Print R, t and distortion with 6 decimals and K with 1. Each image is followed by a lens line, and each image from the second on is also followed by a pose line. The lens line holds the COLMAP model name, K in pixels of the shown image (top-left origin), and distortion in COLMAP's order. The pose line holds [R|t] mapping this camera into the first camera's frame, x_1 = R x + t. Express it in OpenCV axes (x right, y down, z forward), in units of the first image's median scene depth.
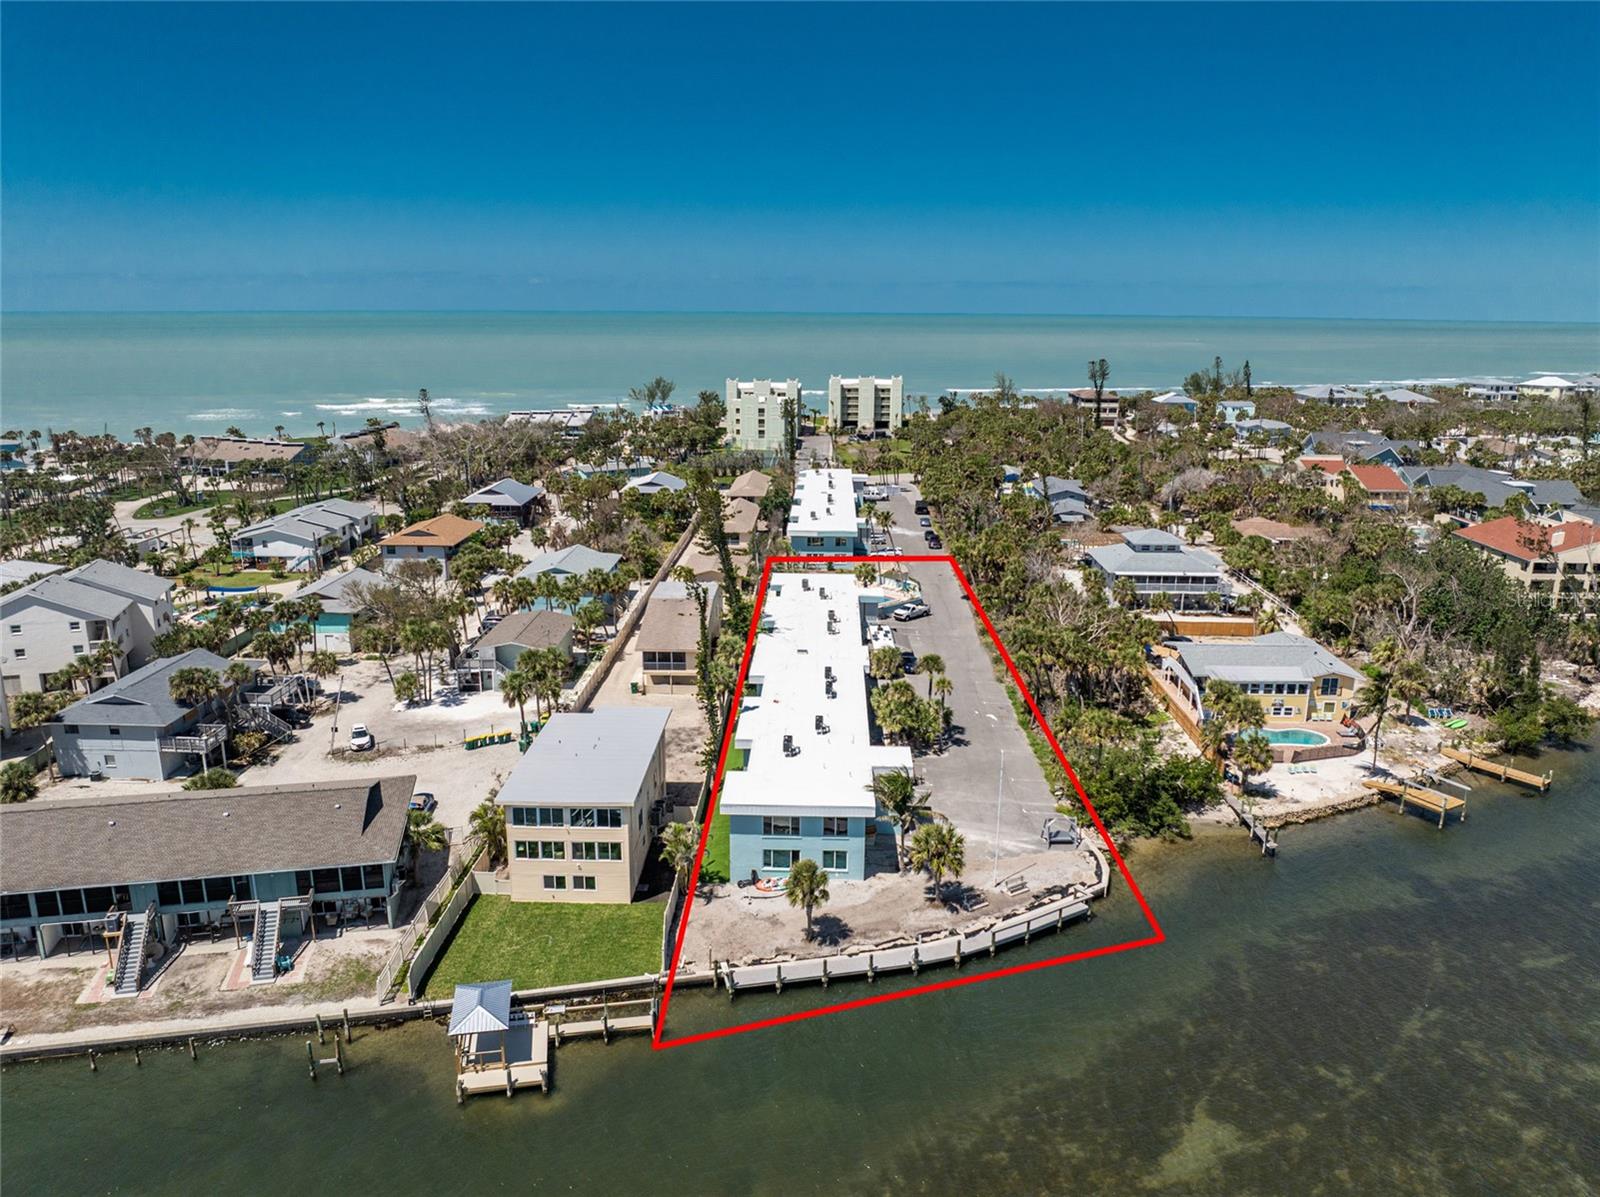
lens RADIAL K [[1135.8, 0, 800.1], [0, 1135.8, 598.7], [0, 0, 1]] dist [-0.022006, -0.015095]
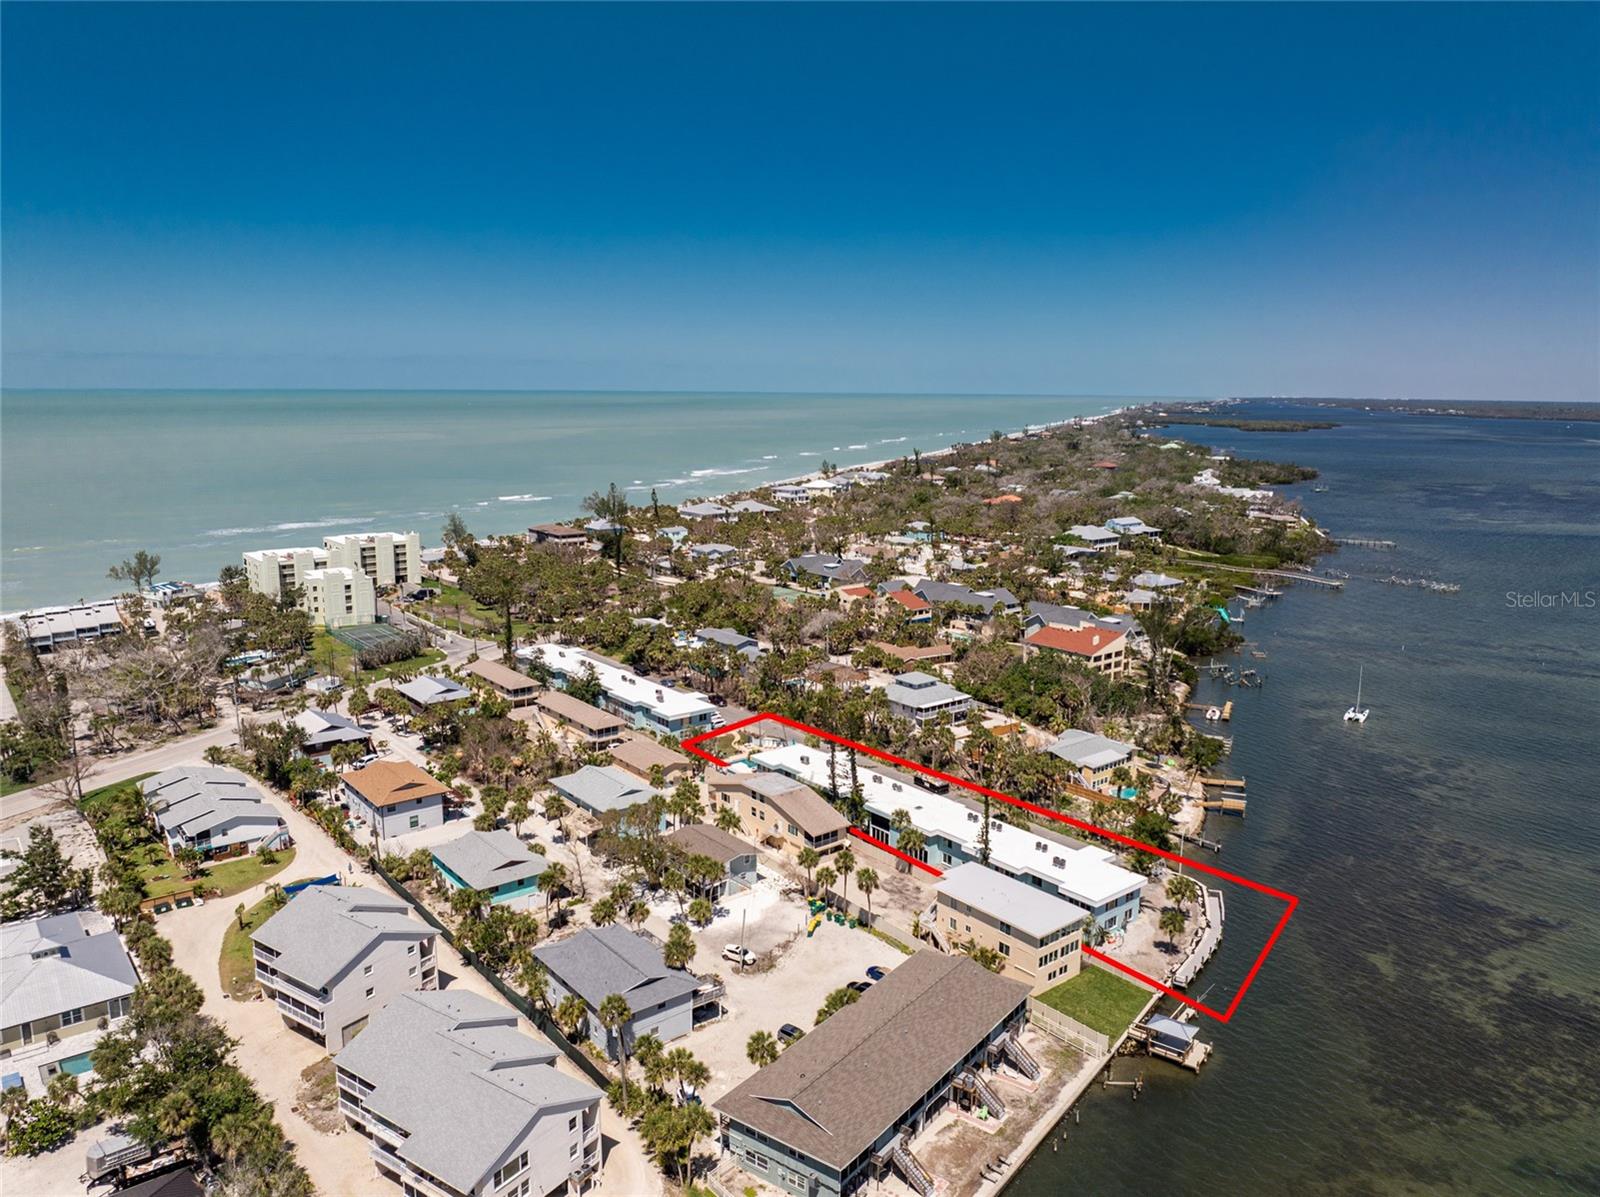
lens RADIAL K [[1135.8, 0, 798.8], [0, 1135.8, 599.2], [0, 0, 1]] dist [-0.022006, -0.015095]
pose [[0.756770, -0.119837, 0.642602, -0.691718], [0.157777, 0.987473, -0.001657, -0.163668], [-0.634354, 0.102642, 0.766198, -0.048399]]
